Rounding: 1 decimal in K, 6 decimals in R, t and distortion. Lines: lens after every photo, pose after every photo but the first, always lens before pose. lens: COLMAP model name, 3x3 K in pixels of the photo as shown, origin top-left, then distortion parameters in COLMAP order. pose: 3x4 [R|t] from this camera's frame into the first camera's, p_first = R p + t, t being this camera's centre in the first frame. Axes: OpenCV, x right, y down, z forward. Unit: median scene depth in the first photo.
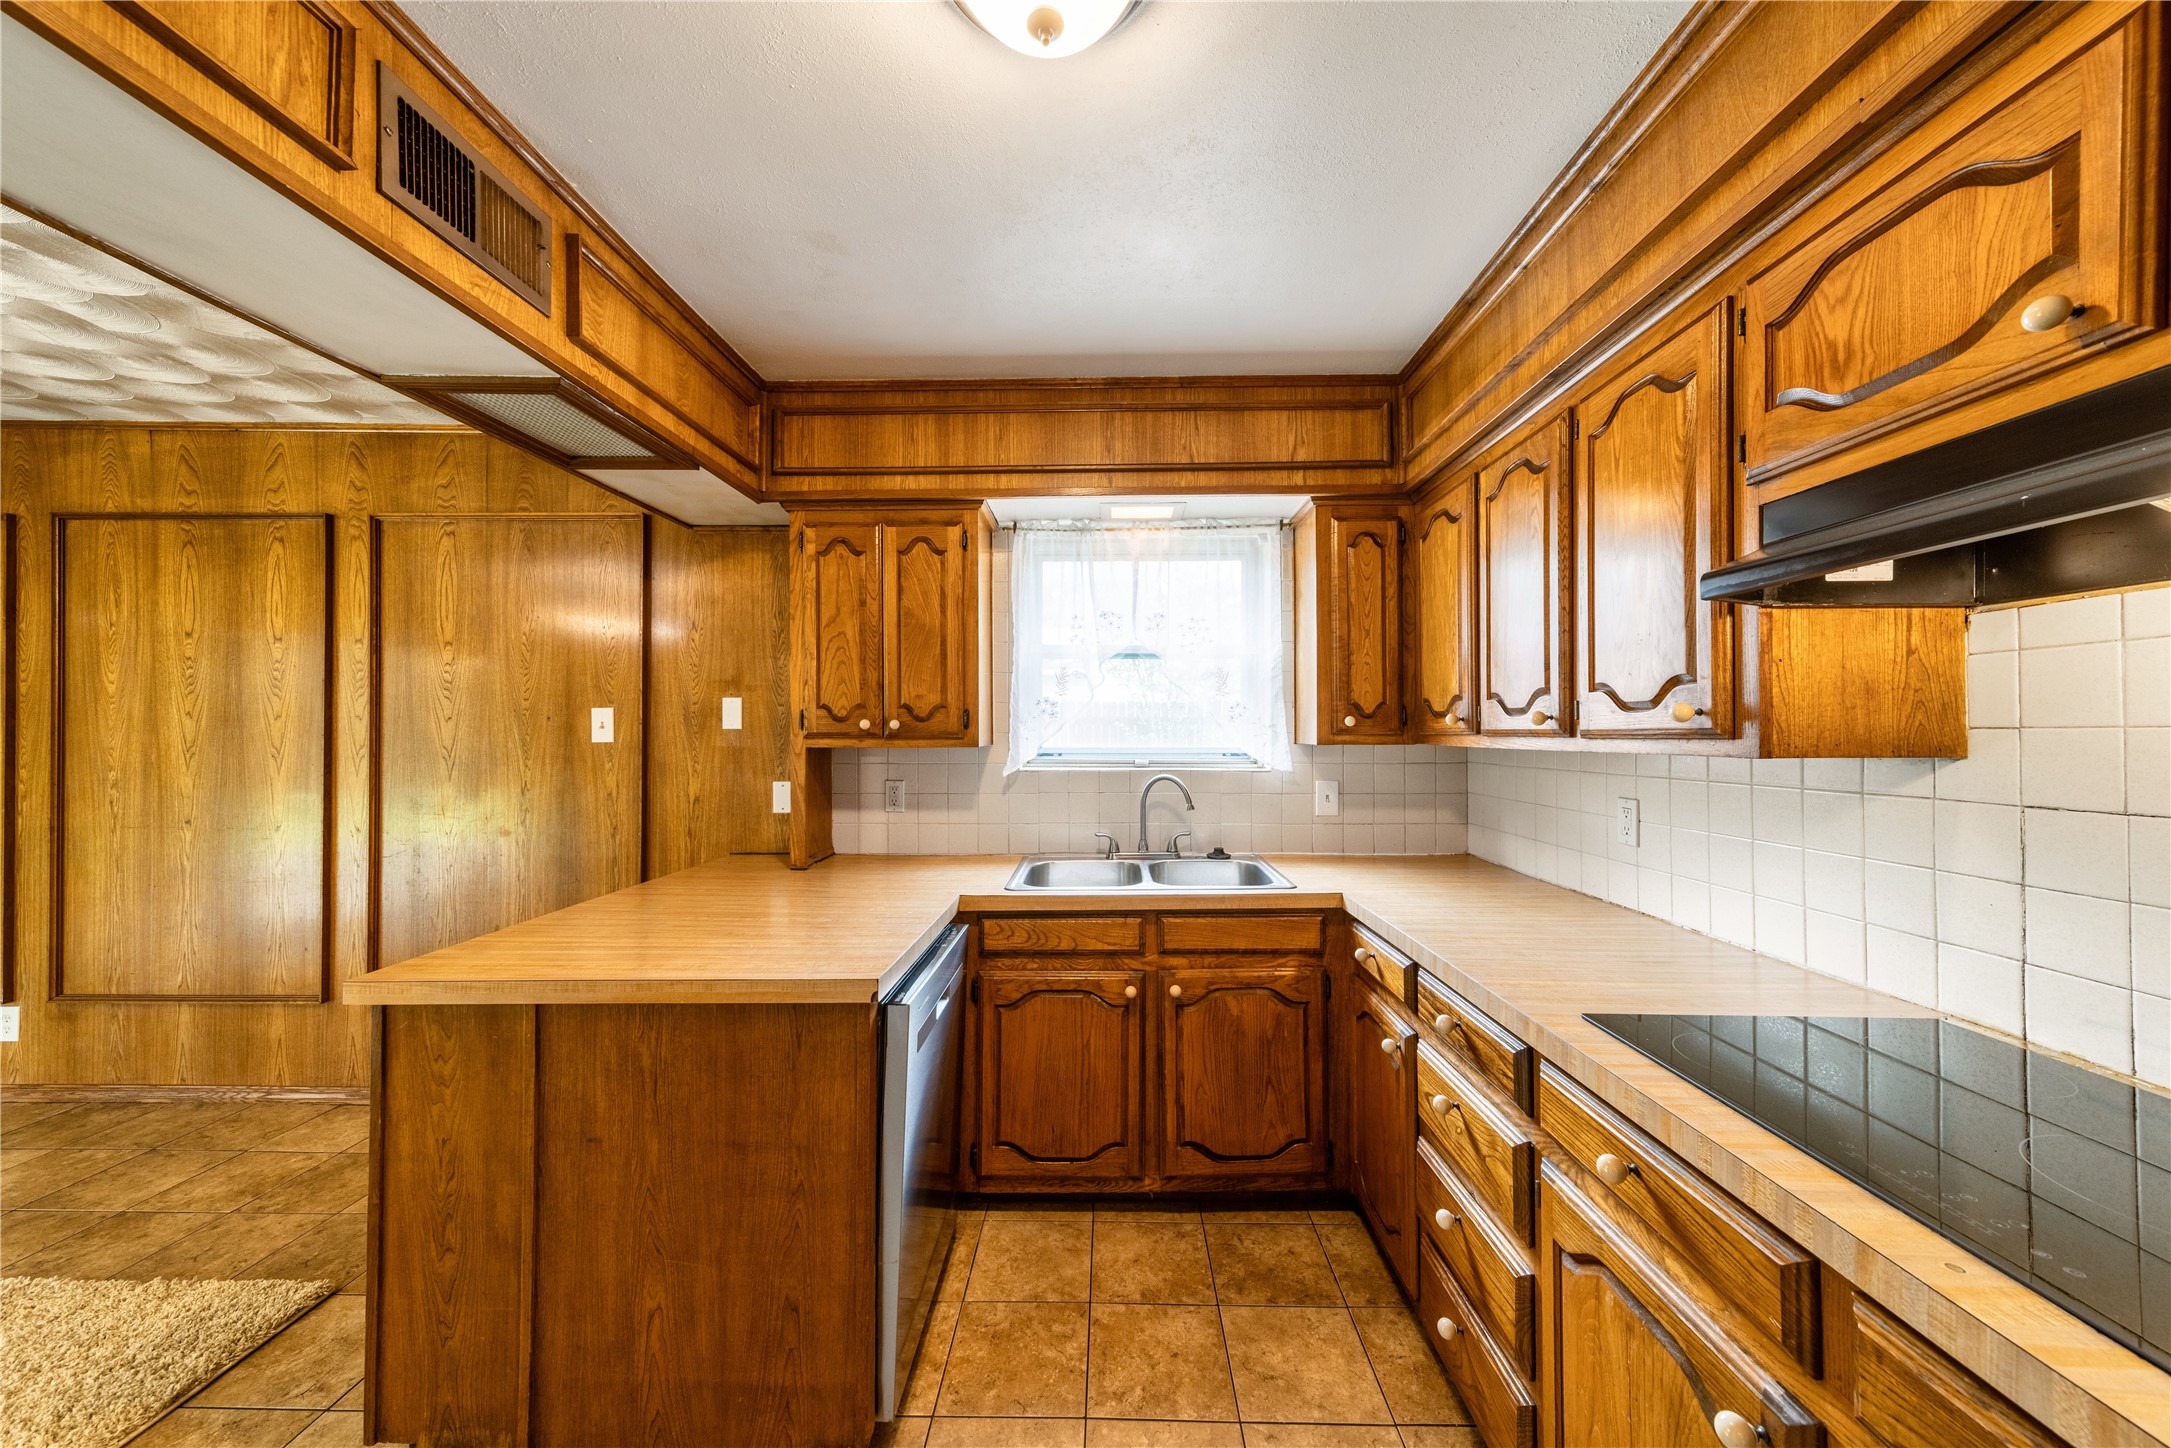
lens RADIAL K [[750.5, 0, 1083.1], [0, 750.5, 722.8], [0, 0, 1]] dist [0.000832, -0.000118]
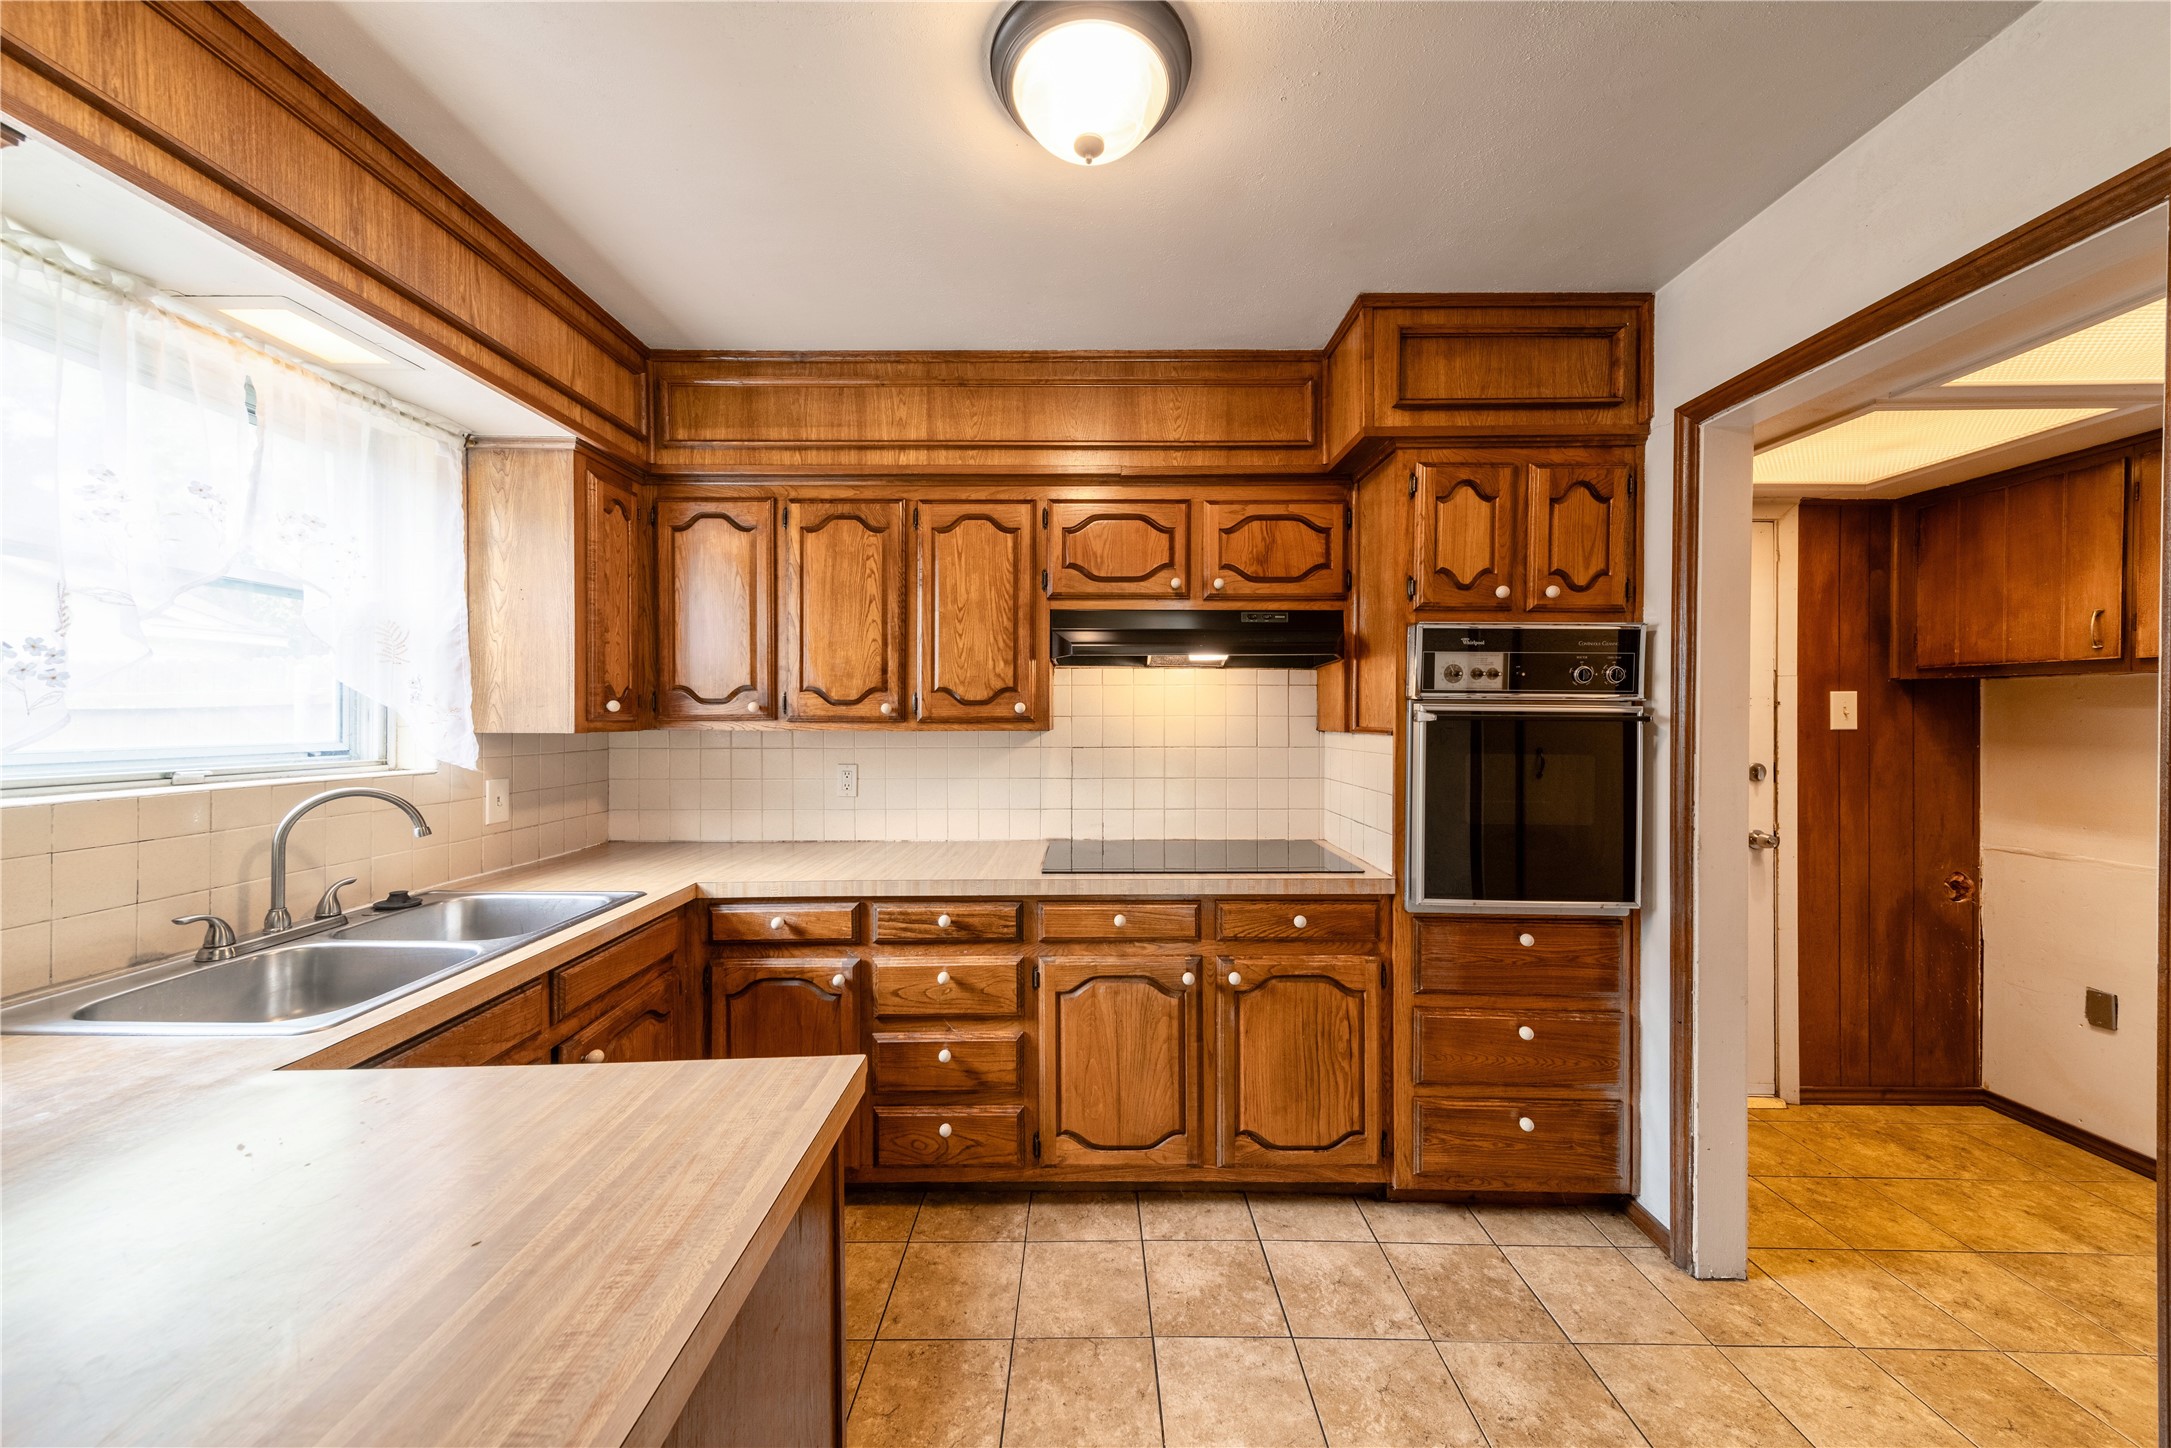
lens RADIAL K [[750.5, 0, 1083.1], [0, 750.5, 722.8], [0, 0, 1]] dist [0.000832, -0.000118]
pose [[-0.025647, -0.006407, 0.999651, -0.561630], [-0.012514, 0.999903, 0.006088, 0.005071], [-0.999593, -0.012353, -0.025725, 0.455107]]
